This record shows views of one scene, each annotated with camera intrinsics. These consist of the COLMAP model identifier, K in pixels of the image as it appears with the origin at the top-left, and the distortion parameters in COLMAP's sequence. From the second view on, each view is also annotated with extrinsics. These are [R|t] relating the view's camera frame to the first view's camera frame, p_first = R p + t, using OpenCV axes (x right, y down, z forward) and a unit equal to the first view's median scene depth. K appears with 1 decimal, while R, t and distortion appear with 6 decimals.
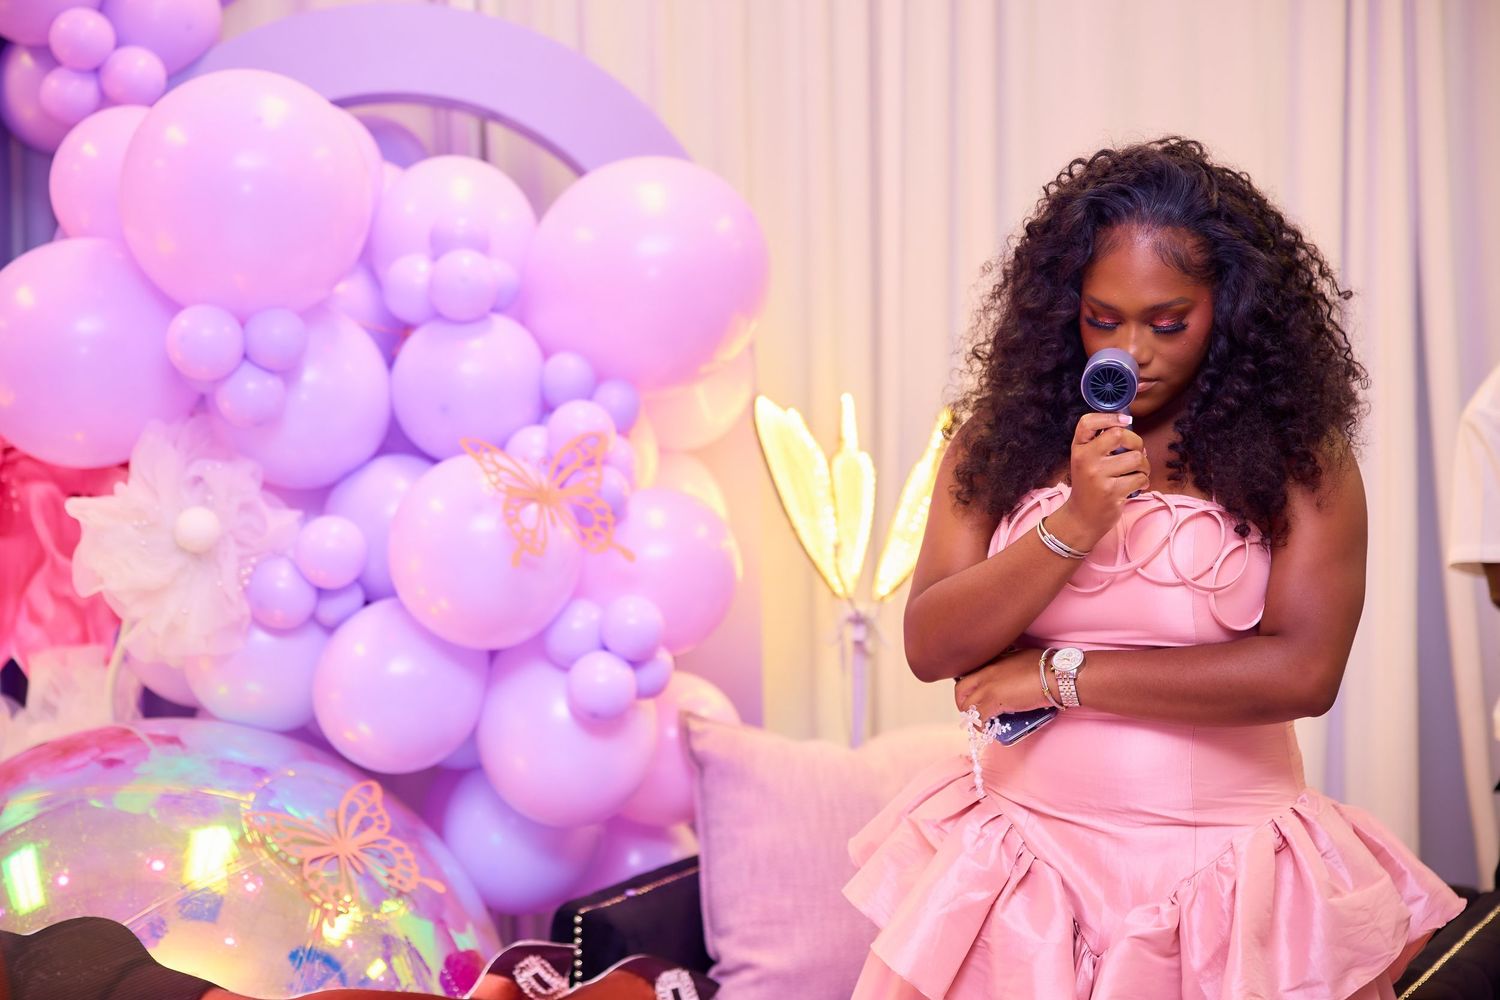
lens RADIAL K [[2476.7, 0, 758.4], [0, 2476.7, 493.1], [0, 0, 1]] dist [-0.019371, 0.000000]
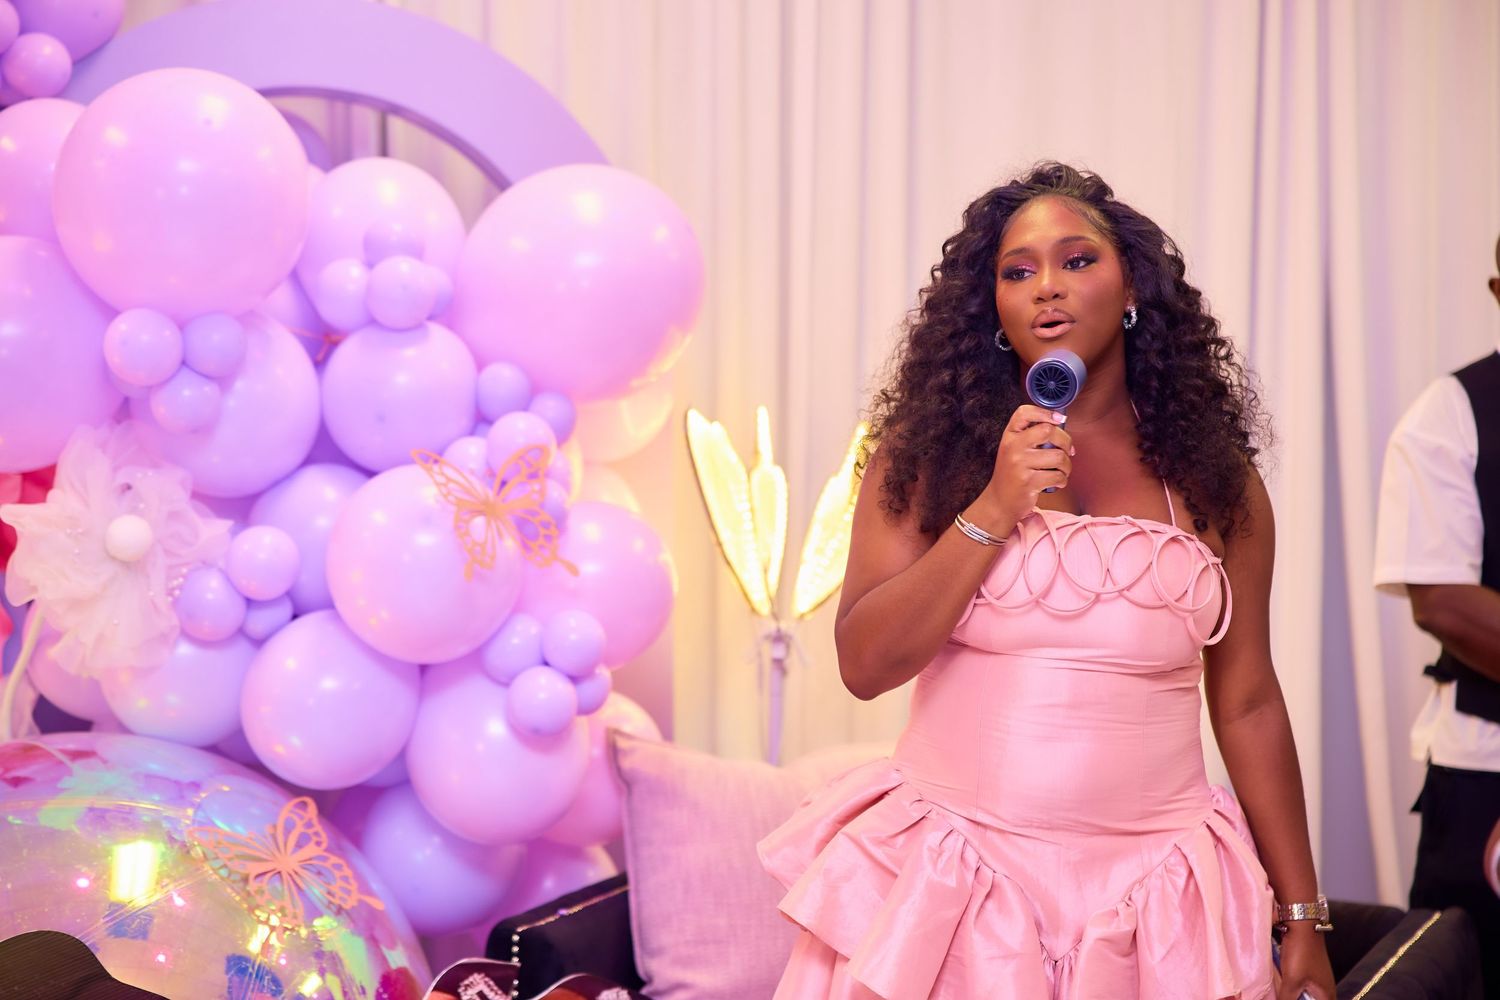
lens RADIAL K [[2800.5, 0, 766.8], [0, 2800.5, 458.6], [0, 0, 1]] dist [-0.020842, 0.000000]
pose [[0.996198, 0.013893, 0.085999, -0.069679], [-0.012846, 0.999837, -0.012711, -0.005847], [-0.086161, 0.011558, 0.996214, -0.119592]]
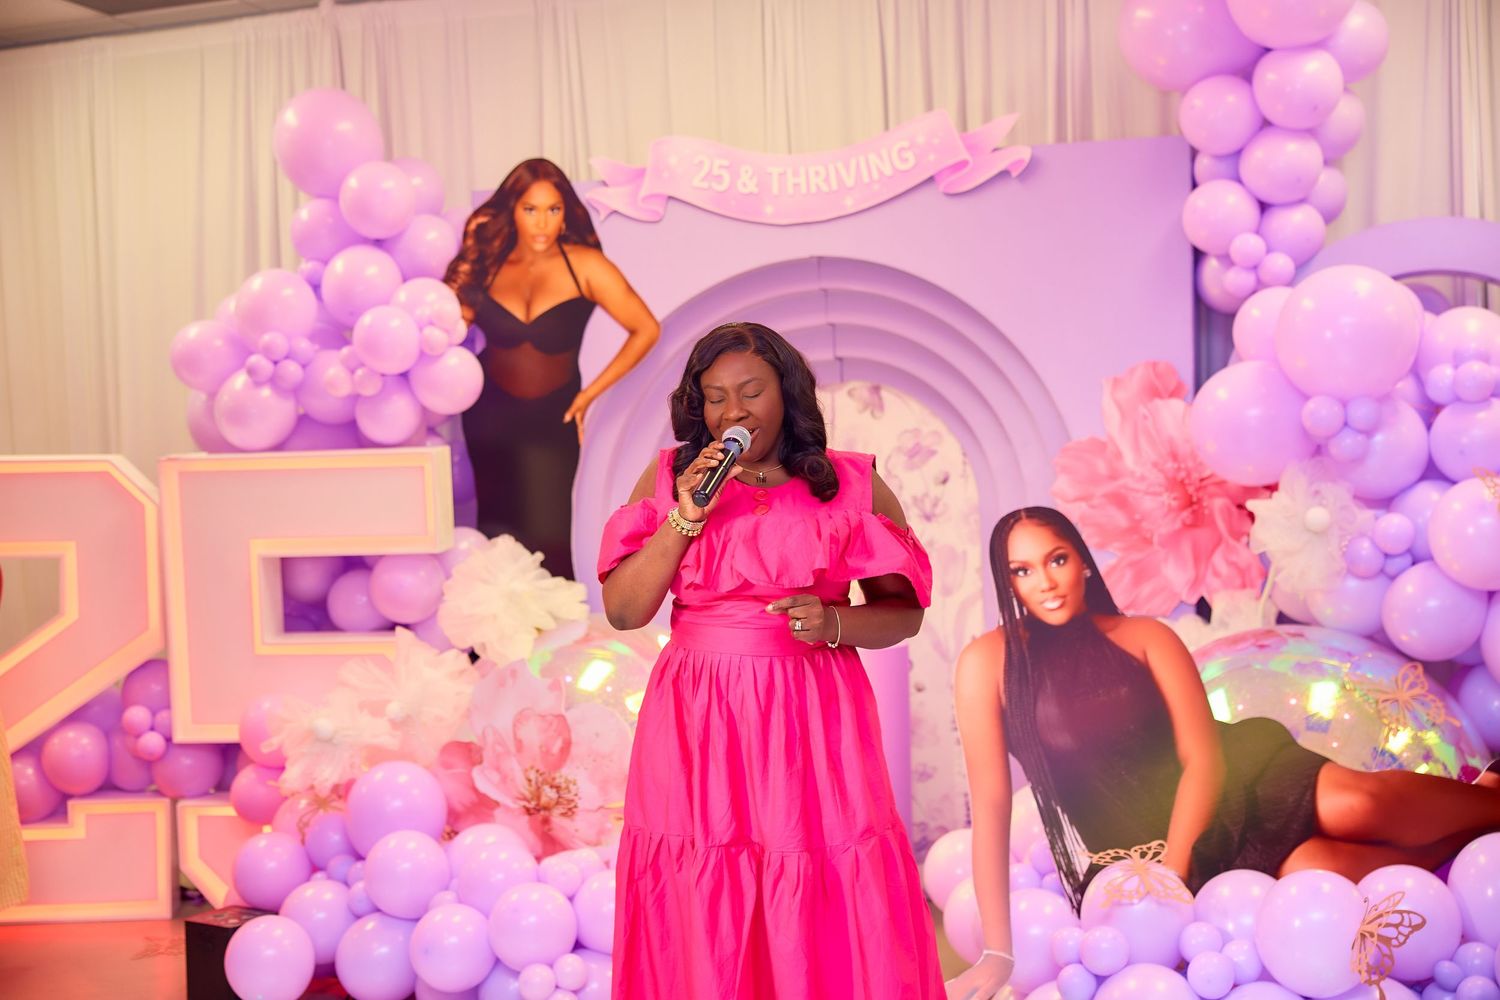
lens RADIAL K [[1774.1, 0, 750.2], [0, 1774.1, 490.7], [0, 0, 1]] dist [-0.029282, 0.000000]
pose [[0.877664, 0.003897, -0.479260, 0.029202], [-0.017970, 0.999531, -0.024781, 0.032607], [0.478939, 0.030362, 0.877323, -0.329745]]
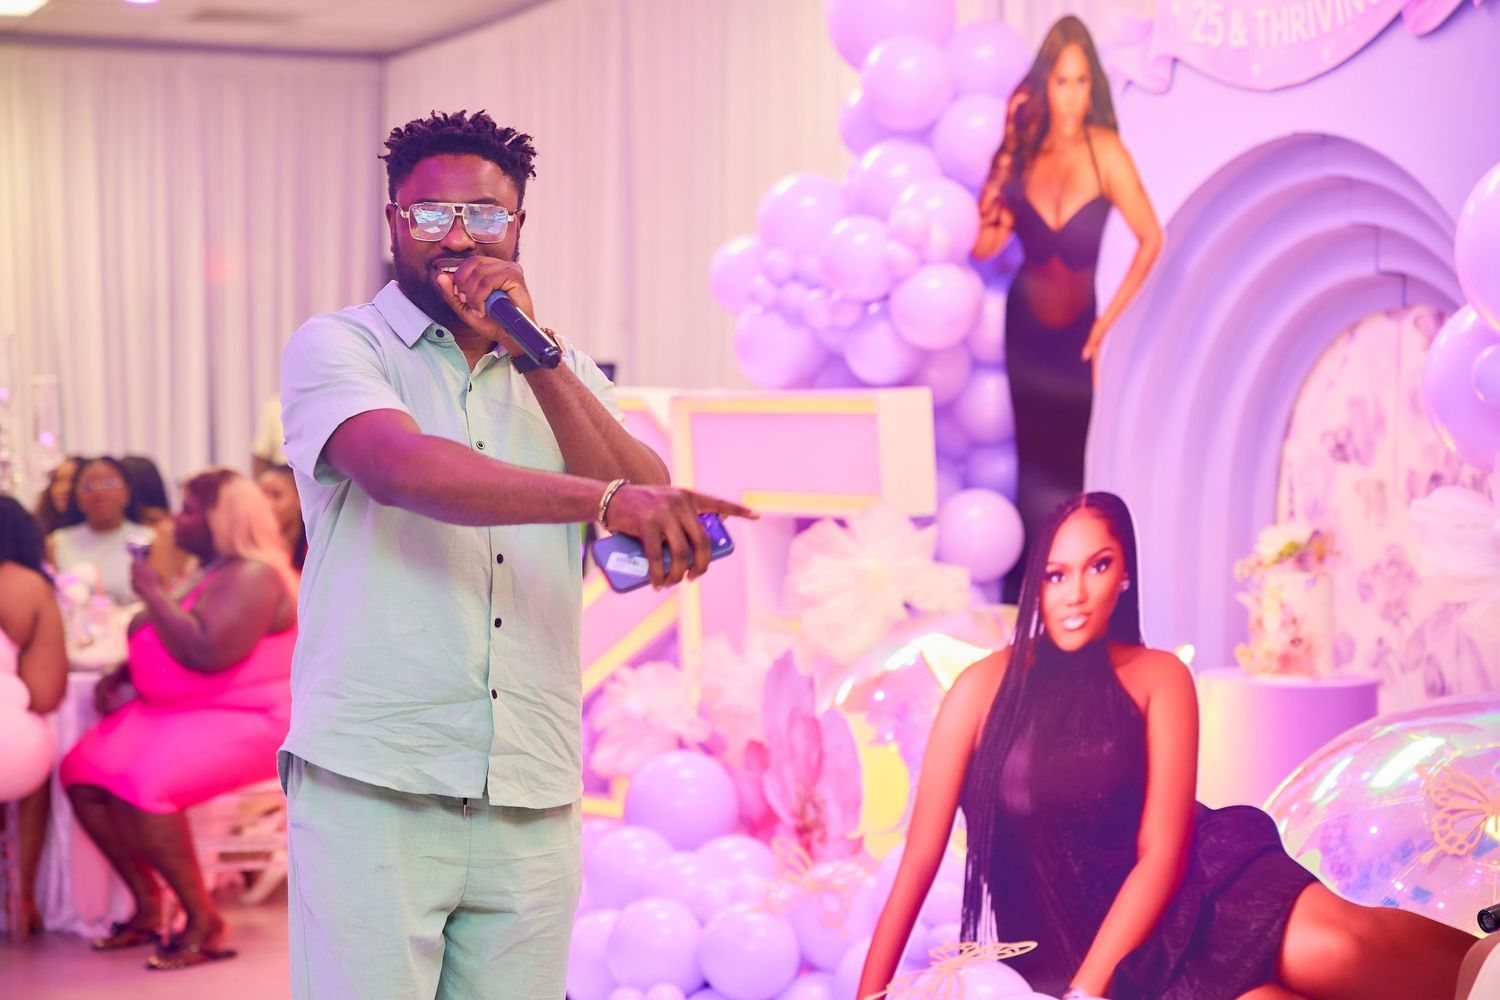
lens RADIAL K [[2800.5, 0, 754.6], [0, 2800.5, 485.9], [0, 0, 1]] dist [-0.020842, 0.000000]
pose [[0.253122, 0.045595, -0.966359, 0.960381], [-0.060677, 0.997670, 0.031179, -0.027676], [0.965530, 0.050744, 0.255299, 0.306725]]
